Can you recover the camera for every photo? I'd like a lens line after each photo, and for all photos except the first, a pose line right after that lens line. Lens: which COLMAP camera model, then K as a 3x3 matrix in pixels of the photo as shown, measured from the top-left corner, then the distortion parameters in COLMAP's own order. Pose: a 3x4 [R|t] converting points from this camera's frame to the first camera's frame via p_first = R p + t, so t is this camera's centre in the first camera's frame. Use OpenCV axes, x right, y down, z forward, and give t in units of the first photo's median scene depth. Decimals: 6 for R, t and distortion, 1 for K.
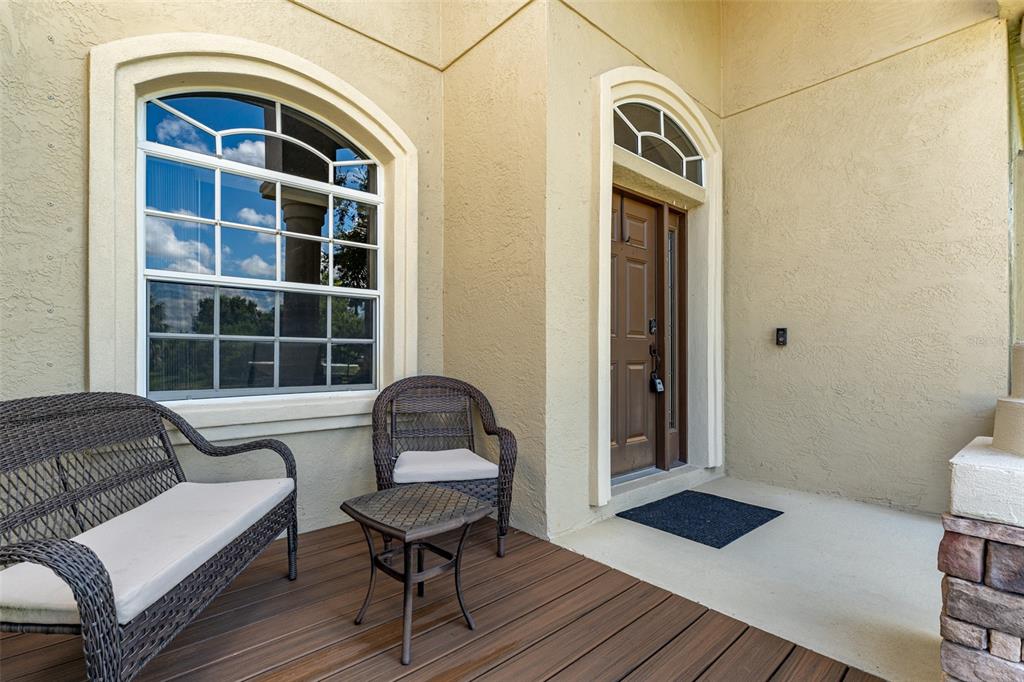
lens RADIAL K [[434.8, 0, 512.2], [0, 434.8, 358.8], [0, 0, 1]] dist [-0.002188, -0.000176]
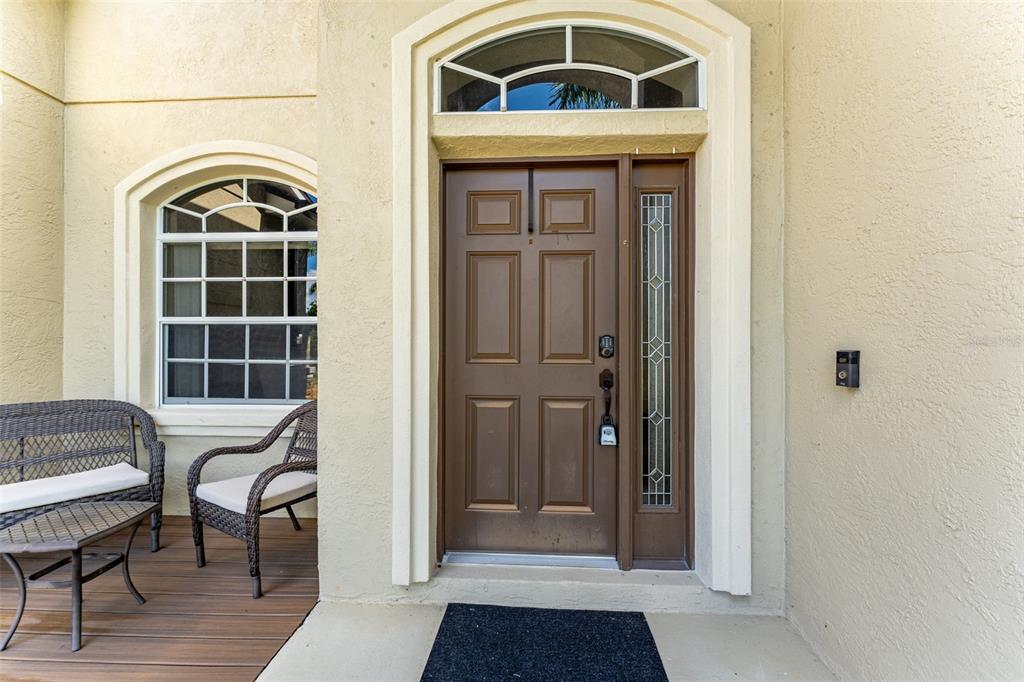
lens RADIAL K [[426.3, 0, 541.0], [0, 426.3, 349.3], [0, 0, 1]] dist [0.000338, -0.000040]
pose [[0.752872, 0.011592, -0.658065, 0.750016], [-0.016092, 0.999870, -0.000797, -0.074067], [0.657970, 0.011190, 0.752961, 0.488458]]
